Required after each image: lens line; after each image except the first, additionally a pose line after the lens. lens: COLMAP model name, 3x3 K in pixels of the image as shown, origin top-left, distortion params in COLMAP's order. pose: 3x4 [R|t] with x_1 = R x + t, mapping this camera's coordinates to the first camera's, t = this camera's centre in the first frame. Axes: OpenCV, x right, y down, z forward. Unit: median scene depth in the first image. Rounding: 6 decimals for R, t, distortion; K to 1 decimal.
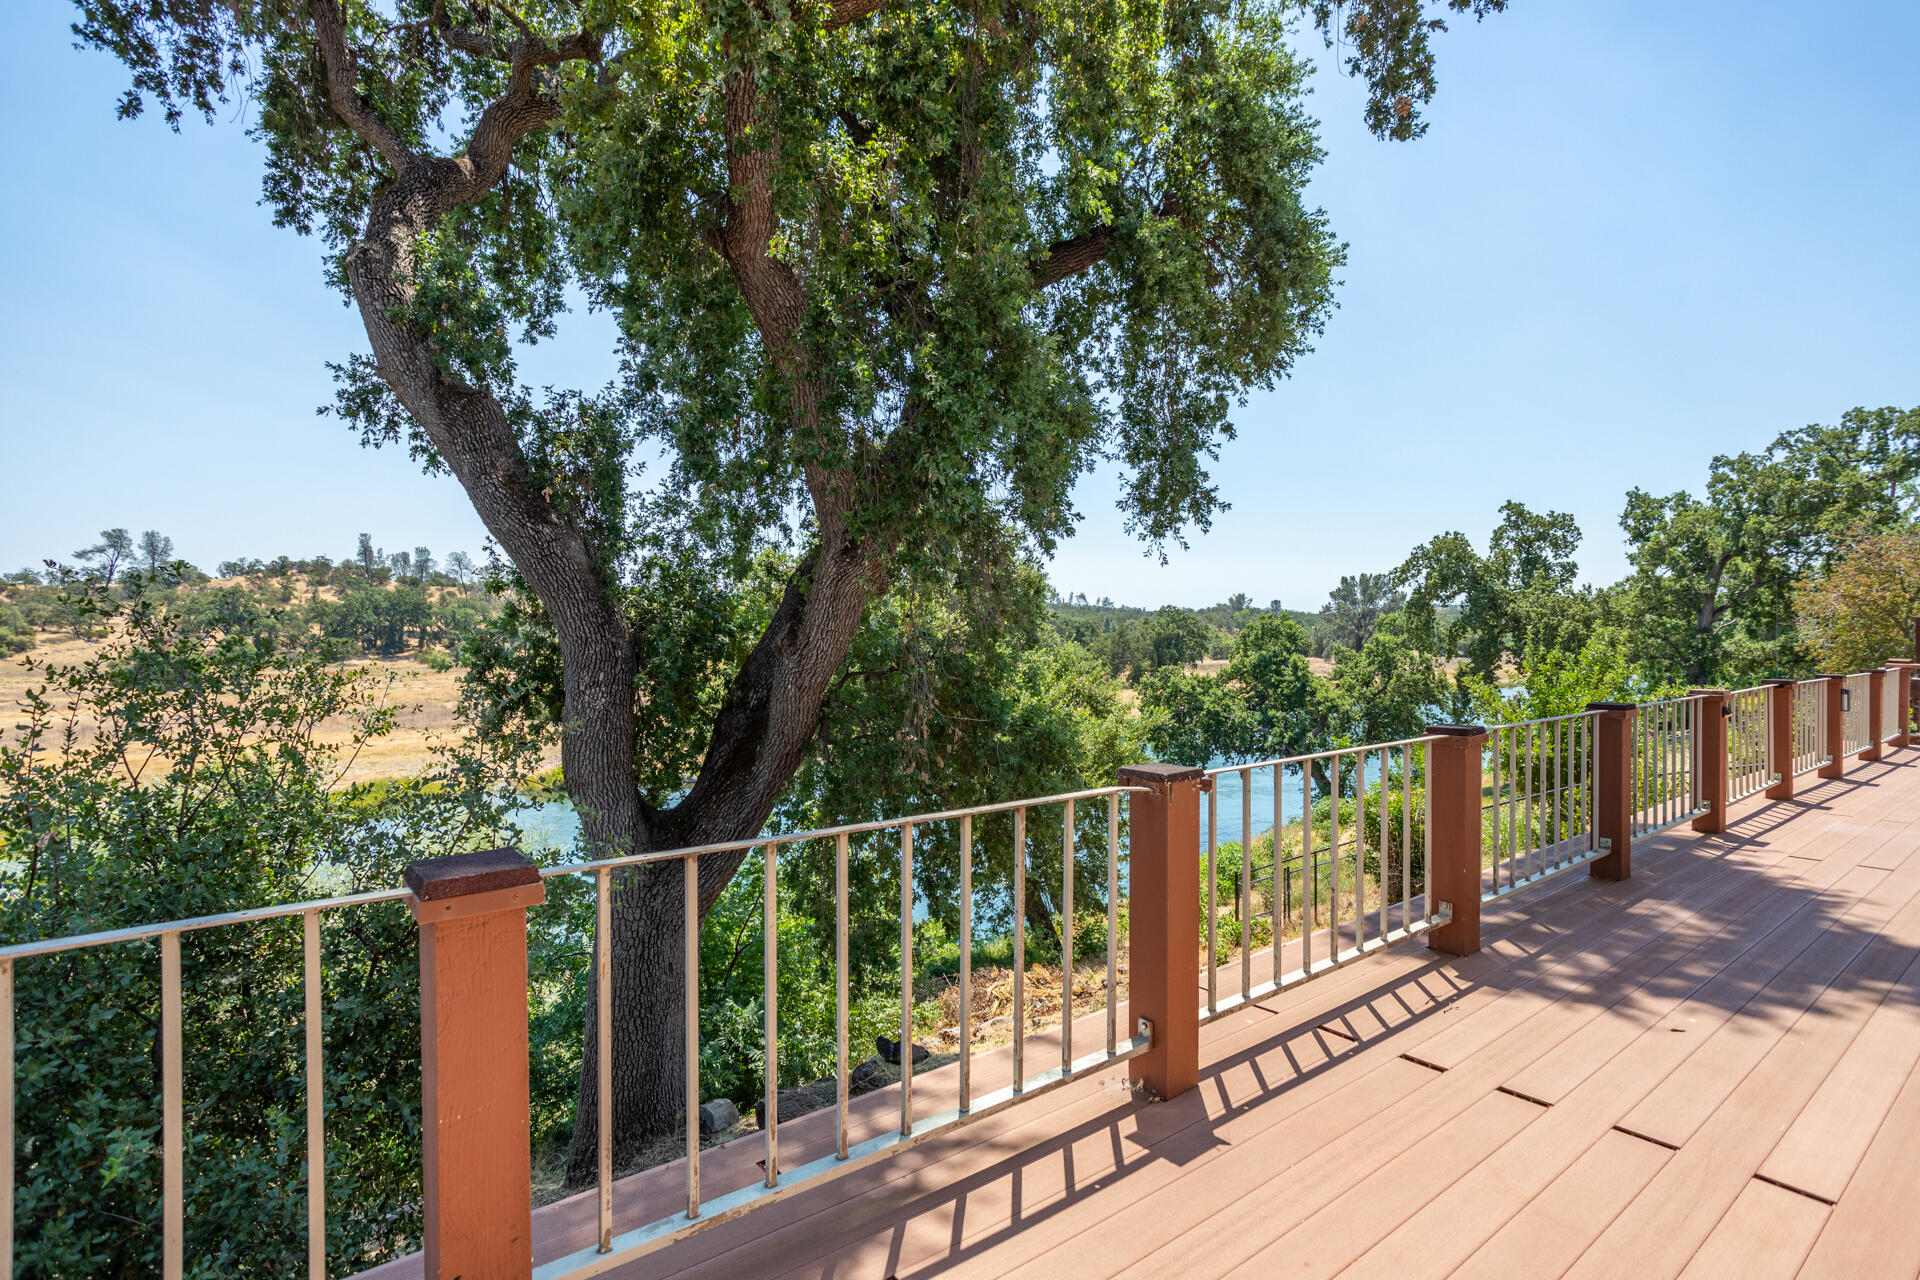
lens RADIAL K [[924.7, 0, 951.8], [0, 924.7, 629.1], [0, 0, 1]] dist [-0.054329, 0.026739]
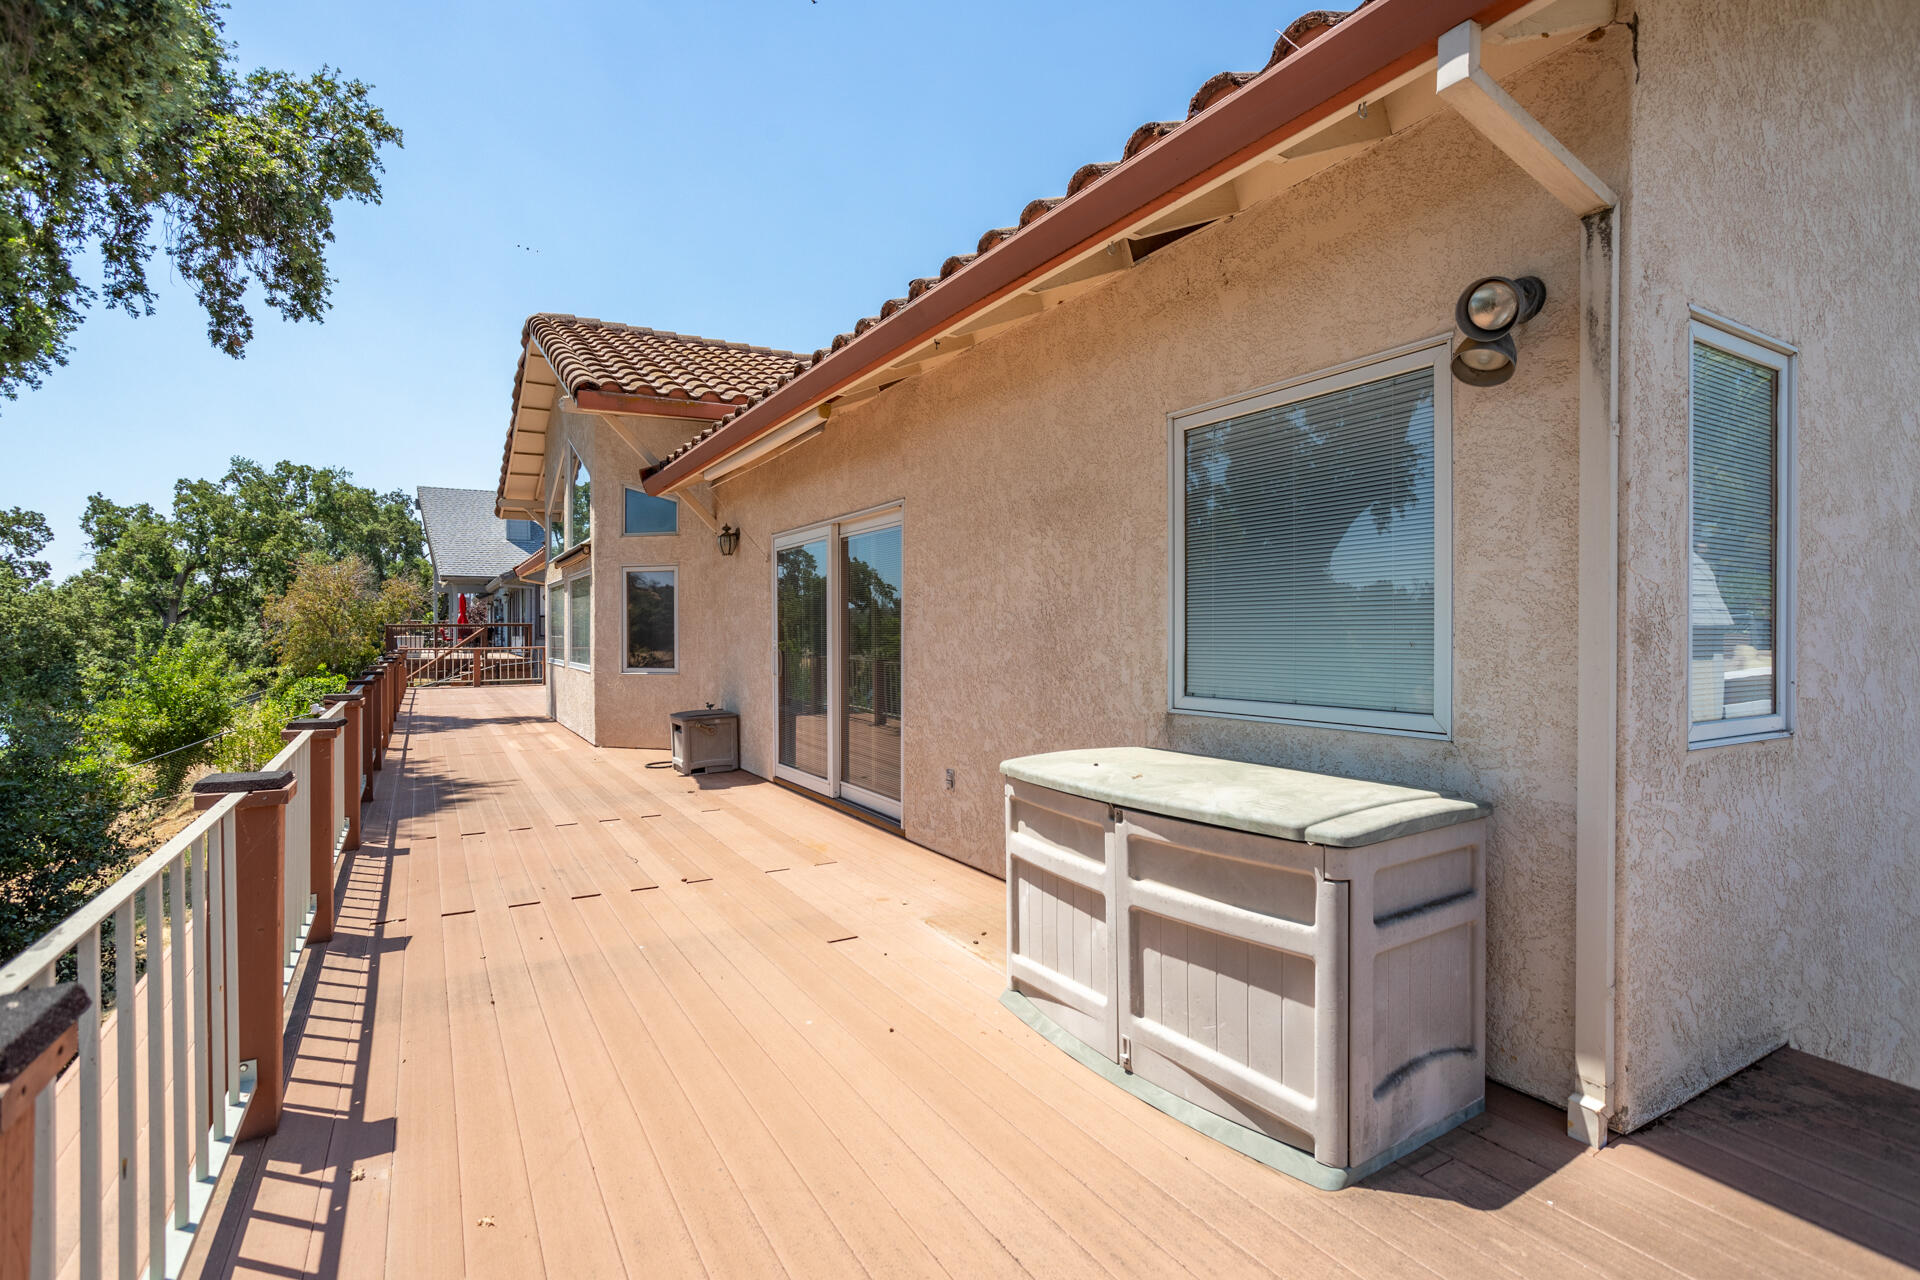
lens RADIAL K [[924.7, 0, 951.8], [0, 924.7, 629.1], [0, 0, 1]] dist [-0.054329, 0.026739]
pose [[0.108336, 0.007777, 0.994084, -0.186718], [-0.007843, 0.999945, -0.006968, -0.000881], [-0.994083, -0.007042, 0.108391, -0.101568]]
